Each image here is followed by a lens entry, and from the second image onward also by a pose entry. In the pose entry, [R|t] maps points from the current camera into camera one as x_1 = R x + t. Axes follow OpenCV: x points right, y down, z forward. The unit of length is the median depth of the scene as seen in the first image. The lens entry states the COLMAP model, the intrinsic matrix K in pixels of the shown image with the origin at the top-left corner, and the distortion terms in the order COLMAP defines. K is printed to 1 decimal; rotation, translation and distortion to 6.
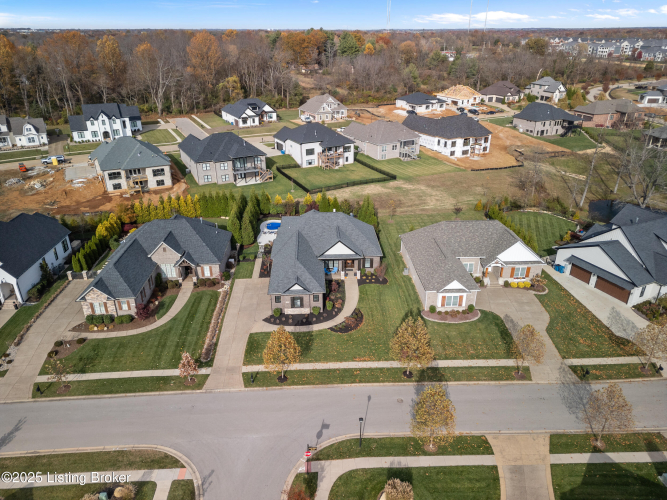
lens RADIAL K [[469.0, 0, 332.0], [0, 469.0, 245.3], [0, 0, 1]] dist [0.076245, -0.084314]
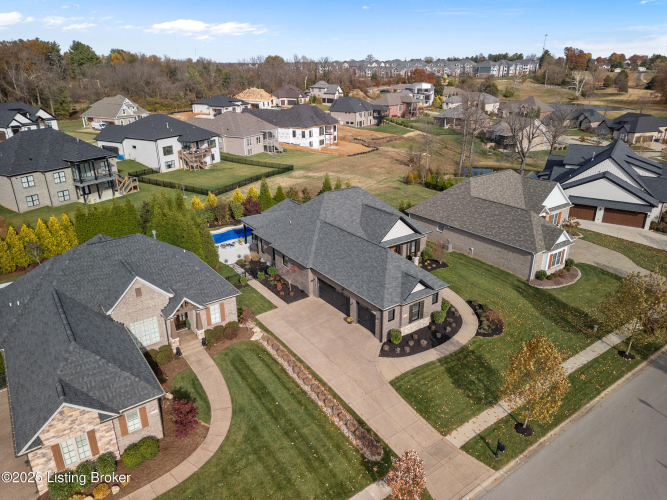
lens RADIAL K [[469.0, 0, 332.0], [0, 469.0, 245.3], [0, 0, 1]] dist [0.076245, -0.084314]
pose [[0.839267, -0.198485, 0.506196, -0.270080], [0.229805, 0.973236, 0.000601, 0.004807], [-0.492767, 0.115822, 0.862418, 0.287289]]
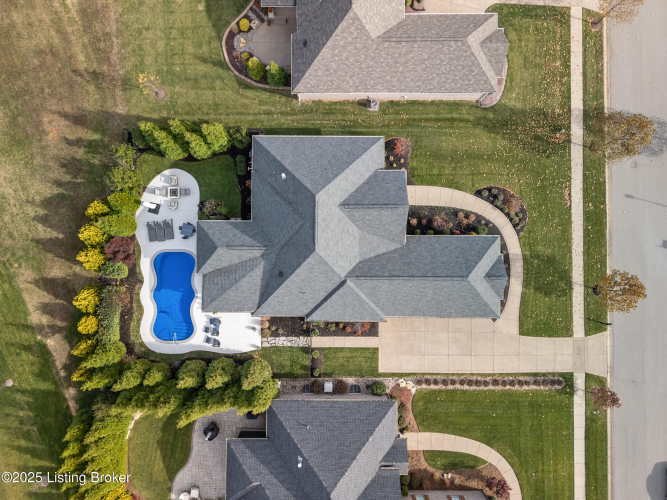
lens RADIAL K [[469.0, 0, 332.0], [0, 469.0, 245.3], [0, 0, 1]] dist [0.076245, -0.084314]
pose [[0.051528, -0.998391, 0.023661, -0.033472], [0.416533, 0.043018, 0.908102, -0.364502], [-0.907659, -0.036937, 0.418080, 0.529525]]
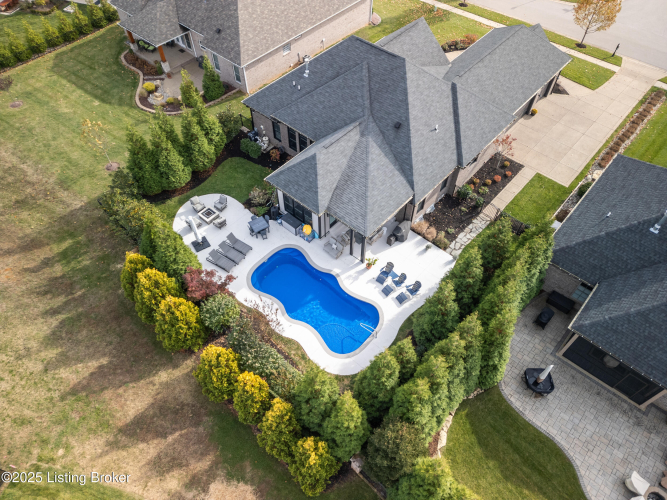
lens RADIAL K [[469.0, 0, 332.0], [0, 469.0, 245.3], [0, 0, 1]] dist [0.076245, -0.084314]
pose [[-0.715840, -0.546223, 0.434987, -0.185355], [0.295014, 0.328039, 0.897417, -0.284017], [-0.632883, 0.770734, -0.073680, 0.825520]]
